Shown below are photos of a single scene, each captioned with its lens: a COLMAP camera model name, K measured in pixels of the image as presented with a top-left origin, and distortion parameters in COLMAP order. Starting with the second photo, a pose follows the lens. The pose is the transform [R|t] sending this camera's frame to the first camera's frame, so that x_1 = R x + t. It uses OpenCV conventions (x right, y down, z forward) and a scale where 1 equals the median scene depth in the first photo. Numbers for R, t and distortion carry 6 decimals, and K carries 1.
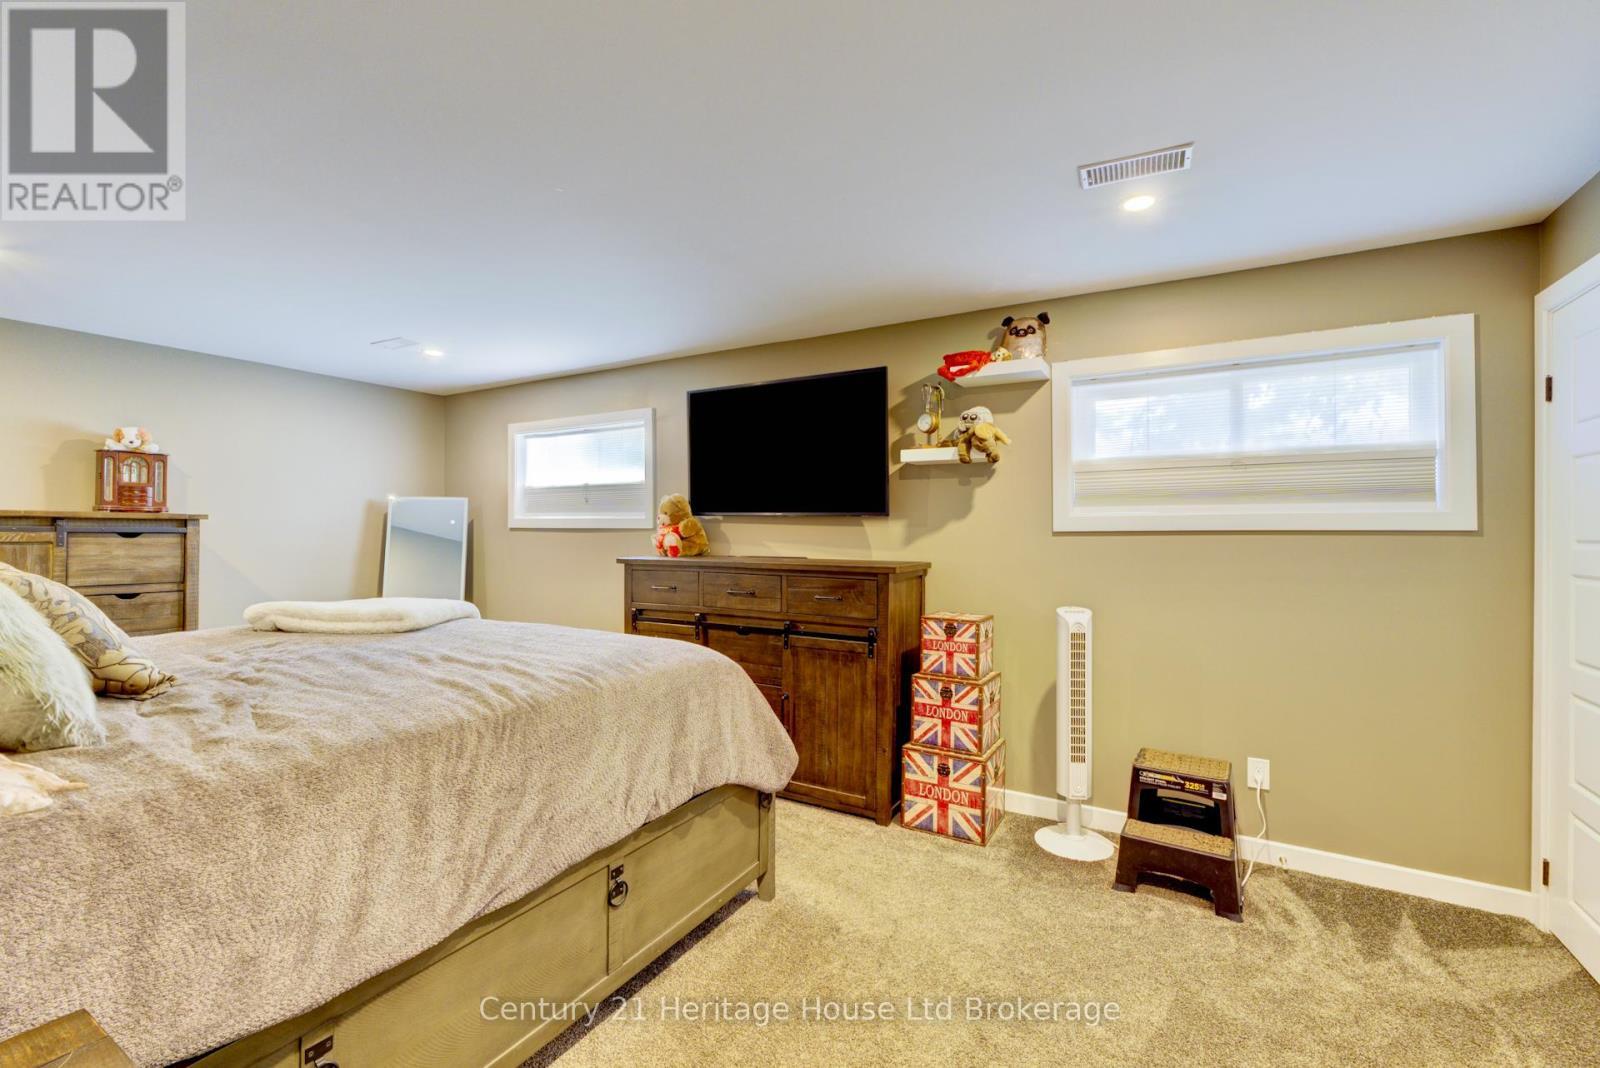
lens RADIAL K [[663.3, 0, 800.0], [0, 663.3, 534.0], [0, 0, 1]] dist [-0.000398, -0.000513]
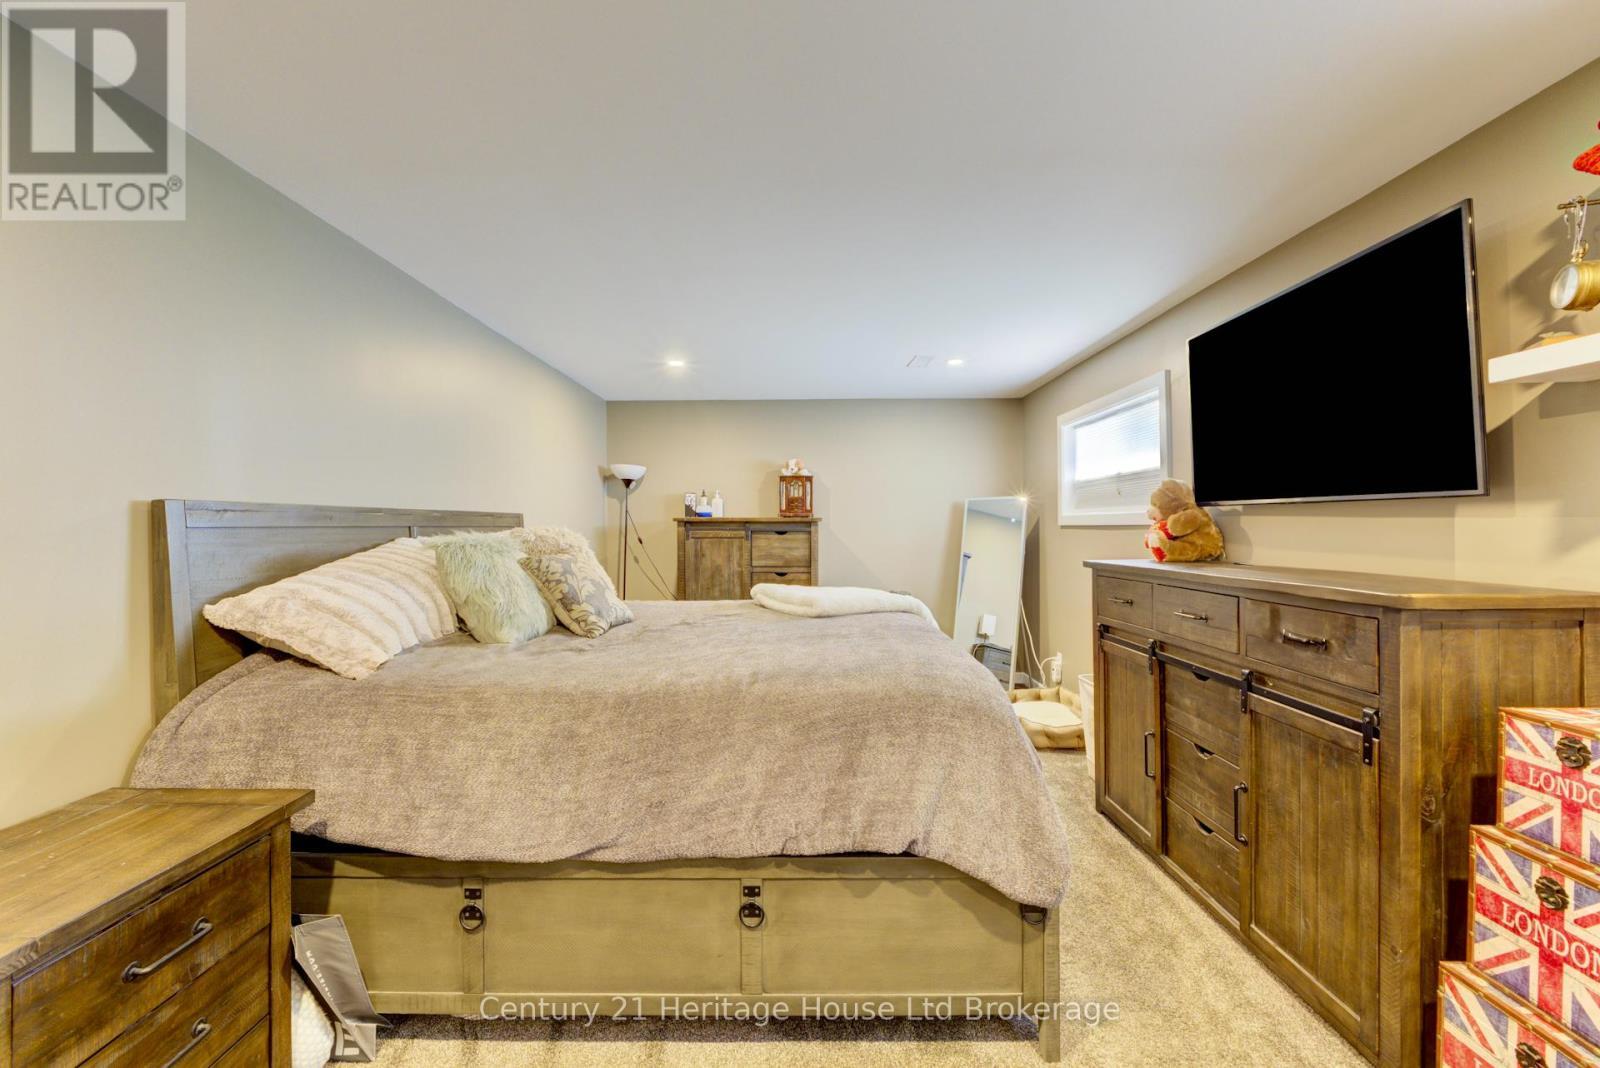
lens RADIAL K [[663.3, 0, 800.0], [0, 663.3, 534.0], [0, 0, 1]] dist [-0.000398, -0.000513]
pose [[0.512810, 0.001687, -0.858501, 0.322638], [0.000859, 0.999997, 0.002478, 0.000332], [0.858502, -0.002009, 0.512807, 0.328663]]
